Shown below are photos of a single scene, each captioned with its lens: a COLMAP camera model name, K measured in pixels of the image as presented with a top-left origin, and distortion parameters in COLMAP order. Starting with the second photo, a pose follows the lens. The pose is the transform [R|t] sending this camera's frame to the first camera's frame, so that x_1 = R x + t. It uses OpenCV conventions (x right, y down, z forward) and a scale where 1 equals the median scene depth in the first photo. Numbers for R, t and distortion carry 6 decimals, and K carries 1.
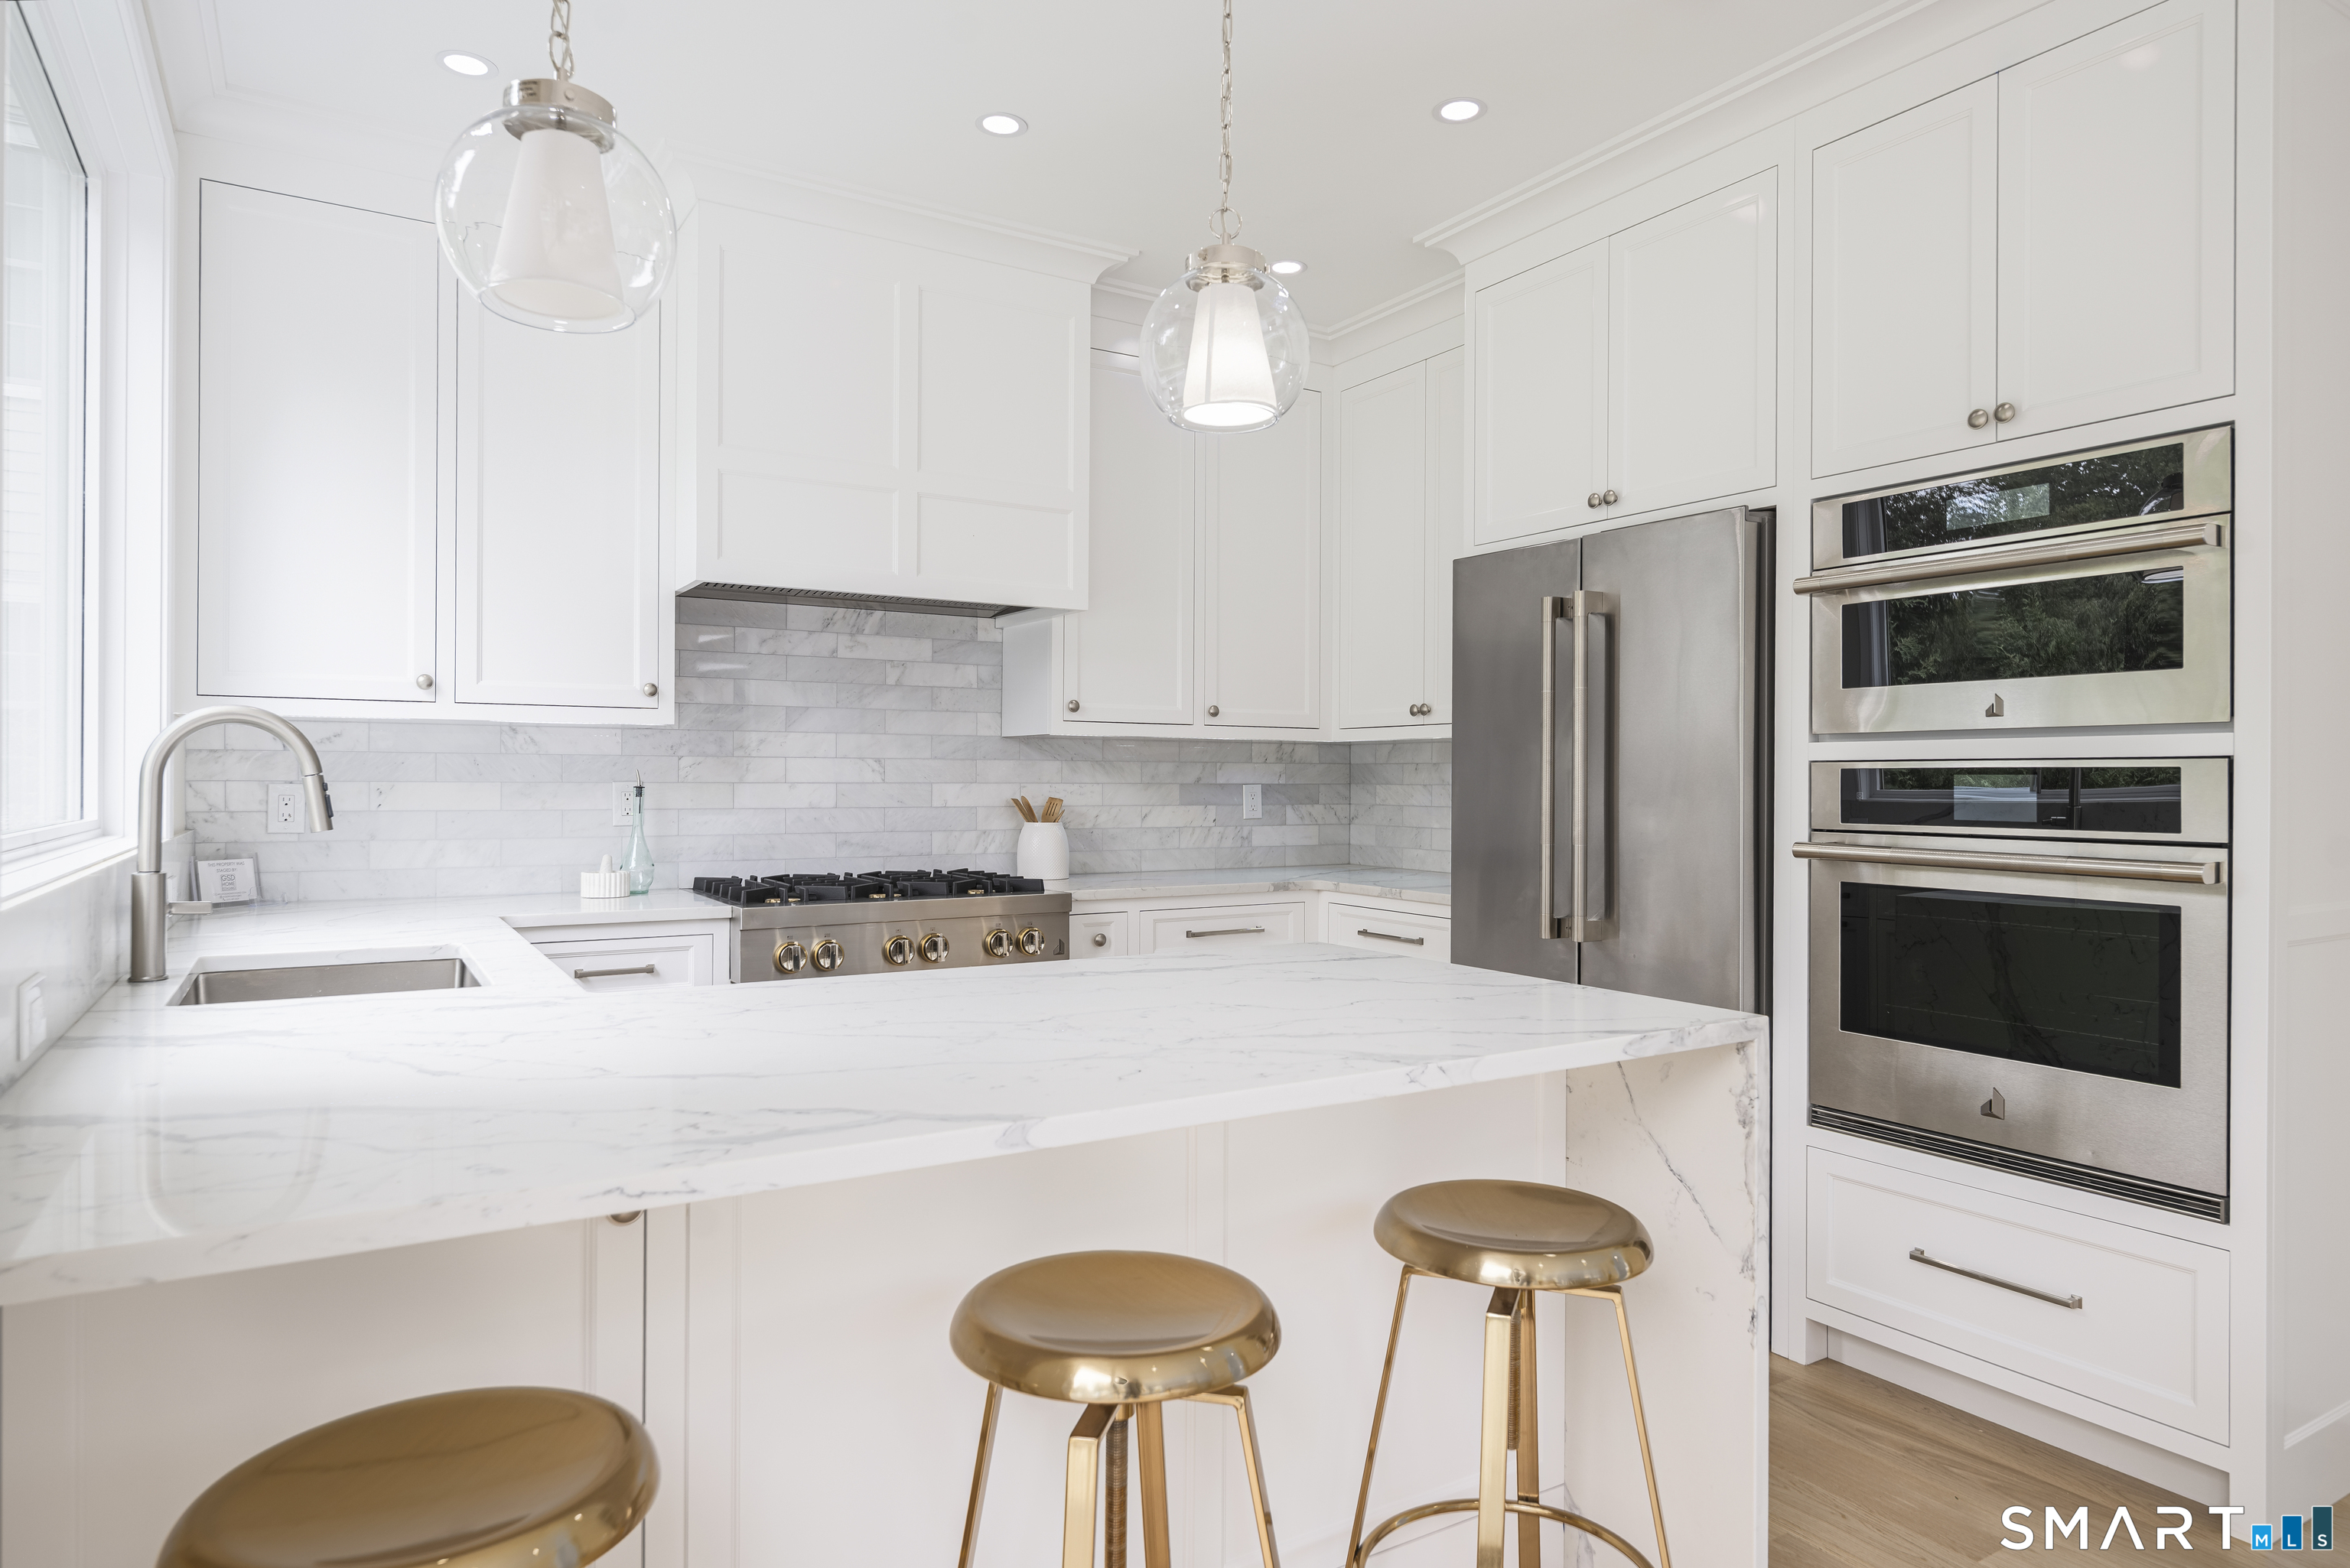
lens RADIAL K [[1373.4, 0, 1180.7], [0, 1373.4, 769.8], [0, 0, 1]] dist [-0.020061, -0.001643]
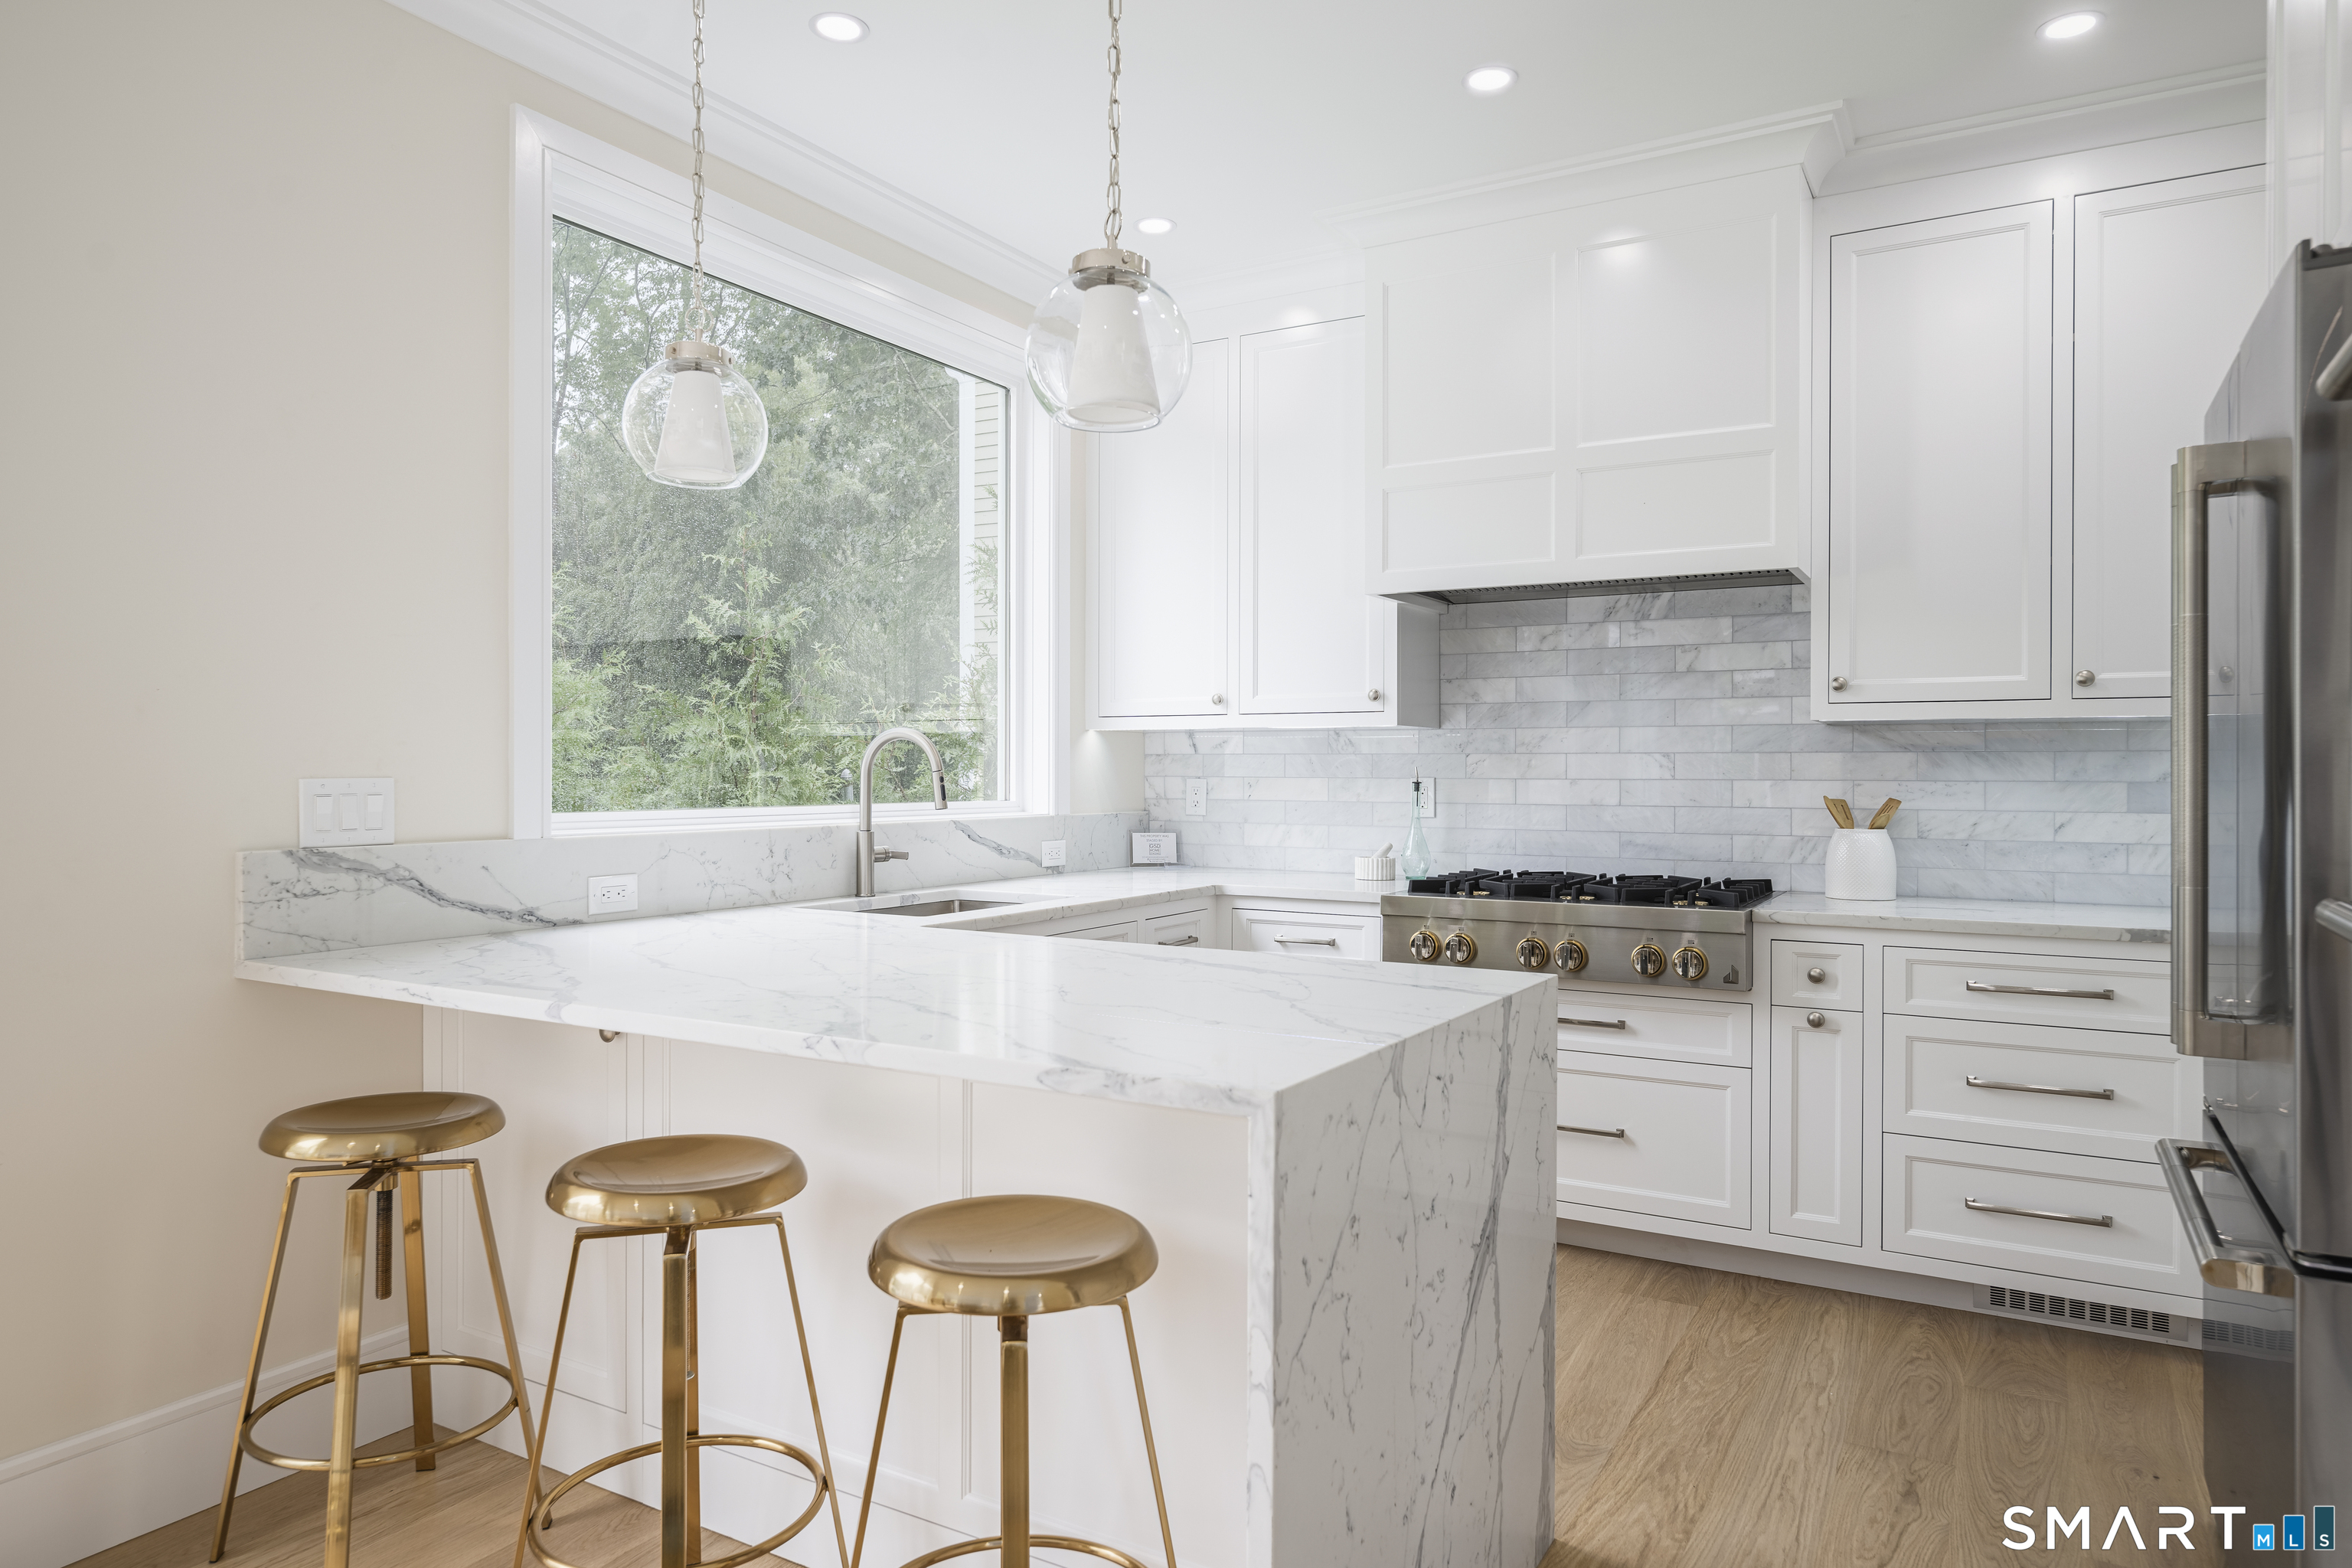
lens RADIAL K [[1444.2, 0, 1177.0], [0, 1444.2, 774.1], [0, 0, 1]] dist [-0.003437, -0.003095]
pose [[0.466481, -0.000041, -0.884531, 0.491881], [0.005703, 0.999979, 0.002961, 0.001294], [0.884513, -0.006426, 0.466472, 0.262585]]
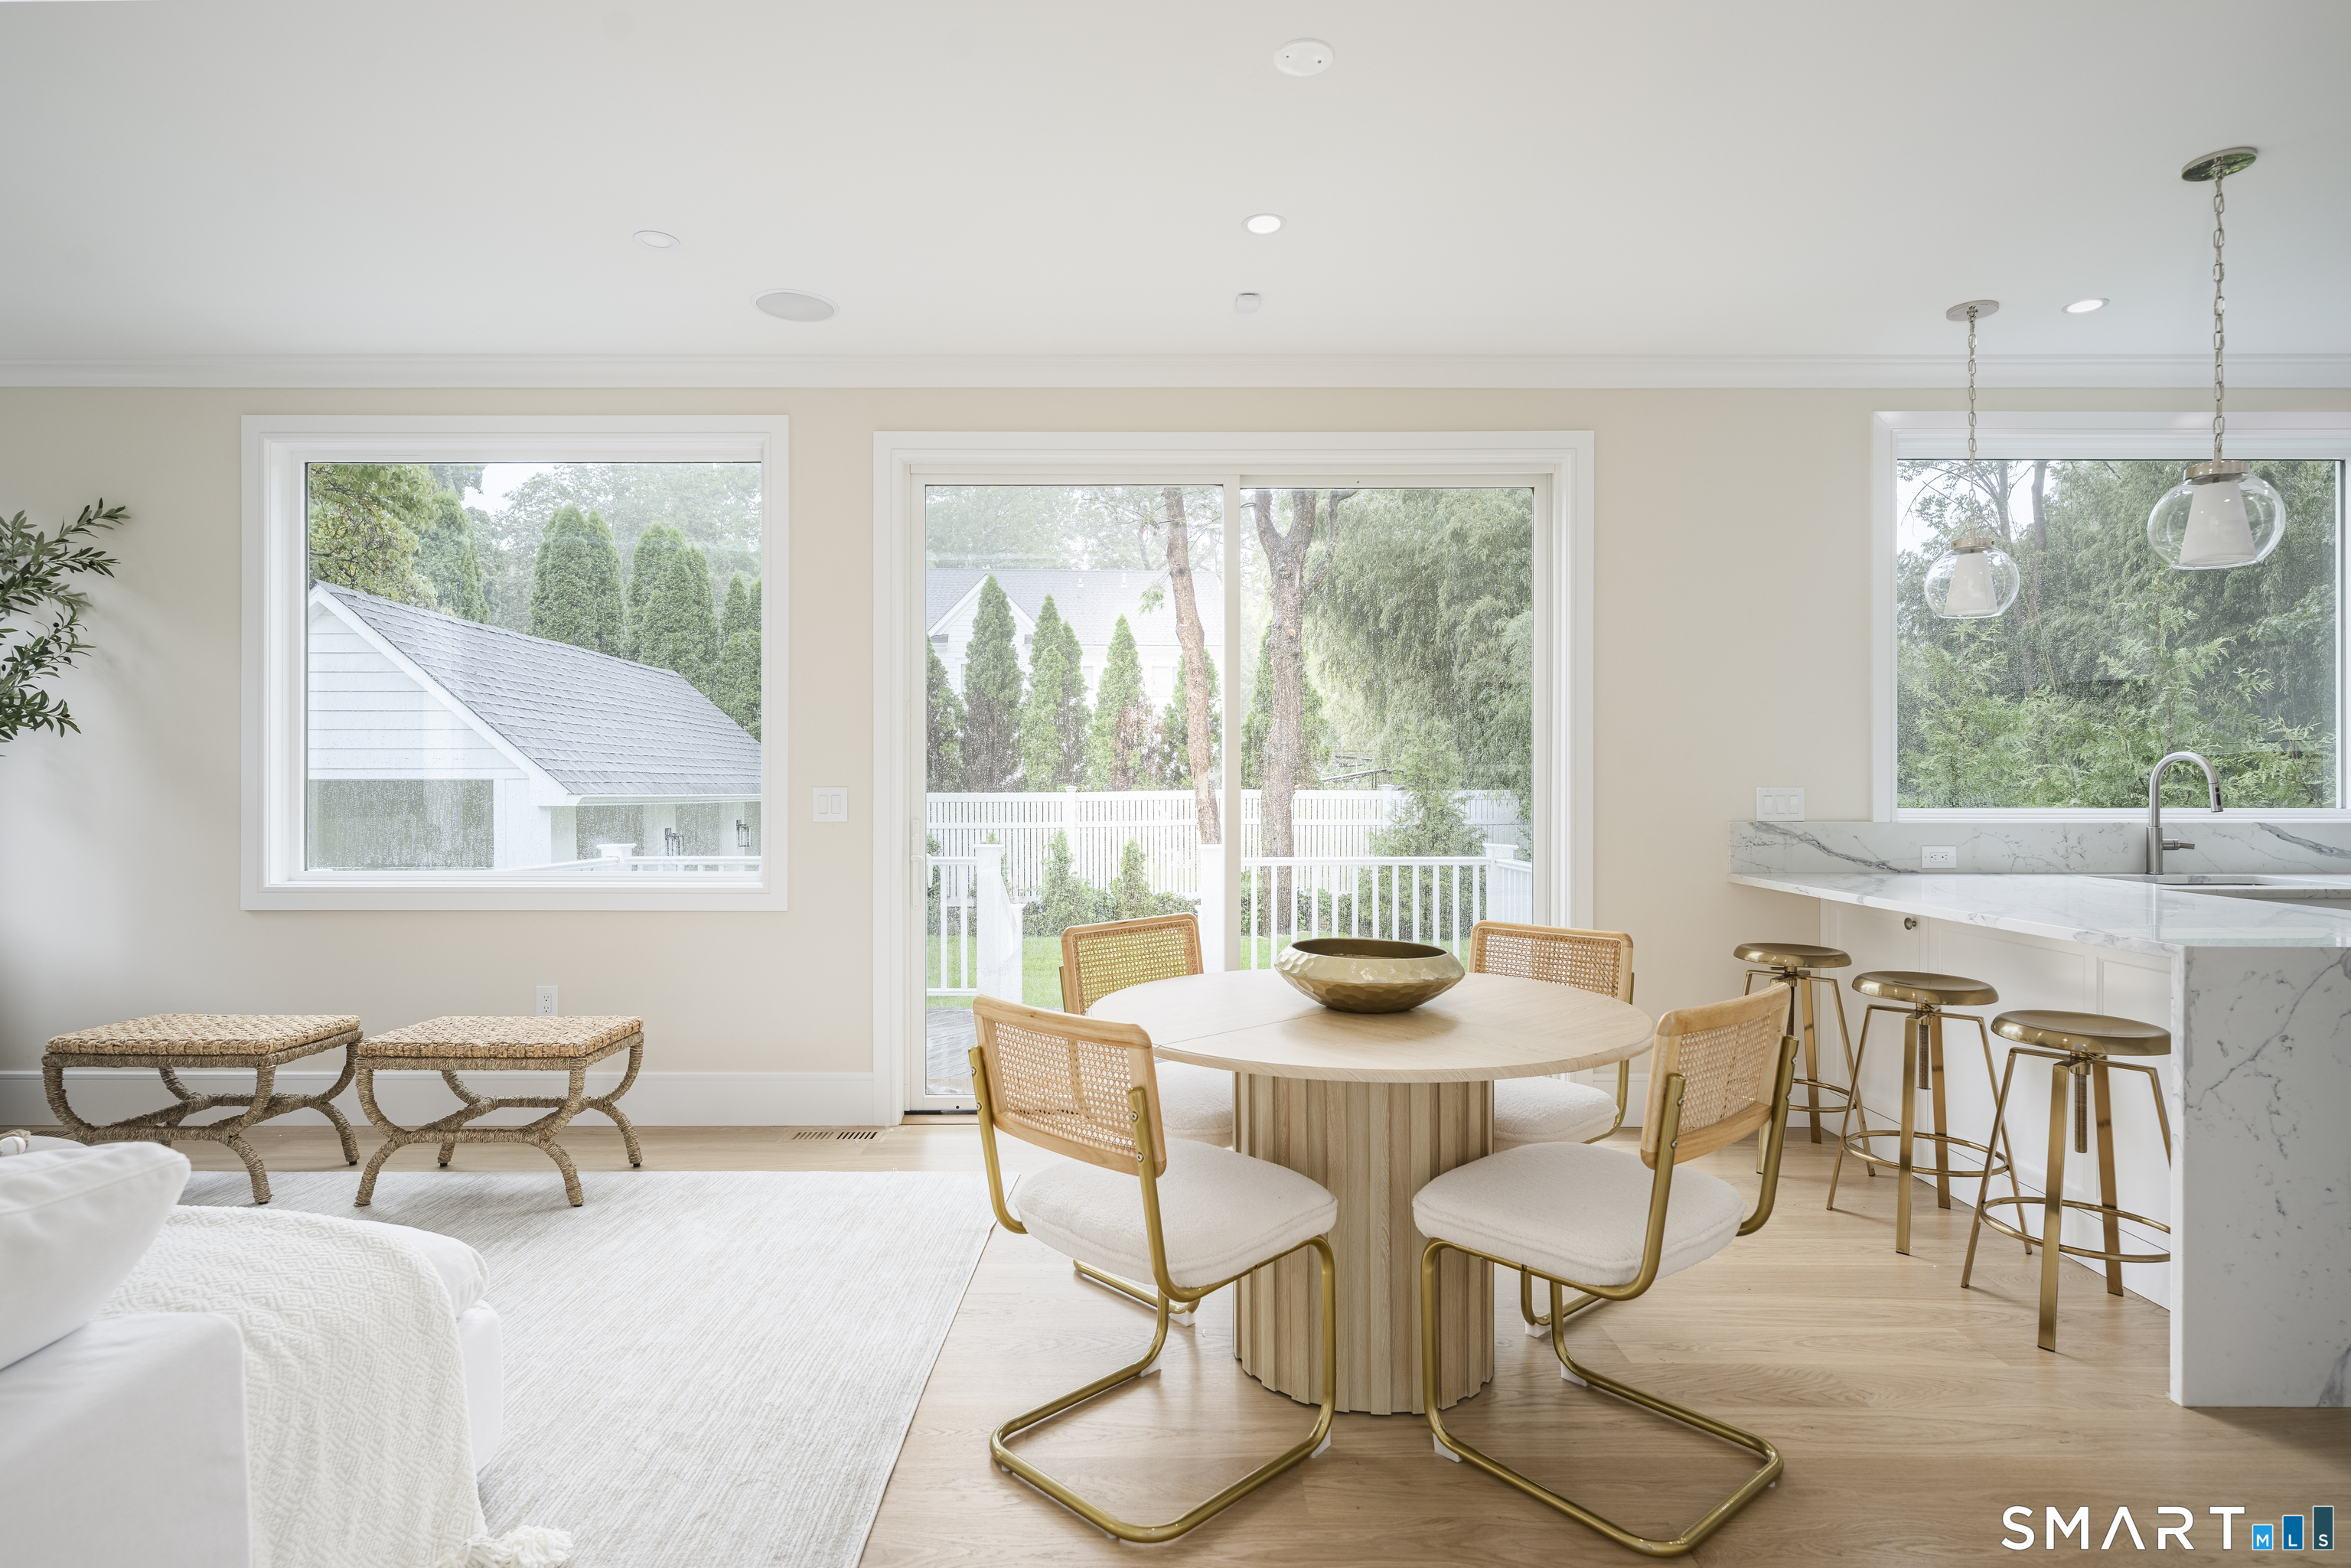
lens RADIAL K [[1205.6, 0, 1168.7], [0, 1205.6, 785.4], [0, 0, 1]] dist [0.004359, 0.000199]
pose [[-0.528739, -0.001217, -0.848784, 0.941490], [0.004150, 0.999983, -0.004020, 0.002946], [0.848774, -0.005648, -0.528725, 0.339973]]
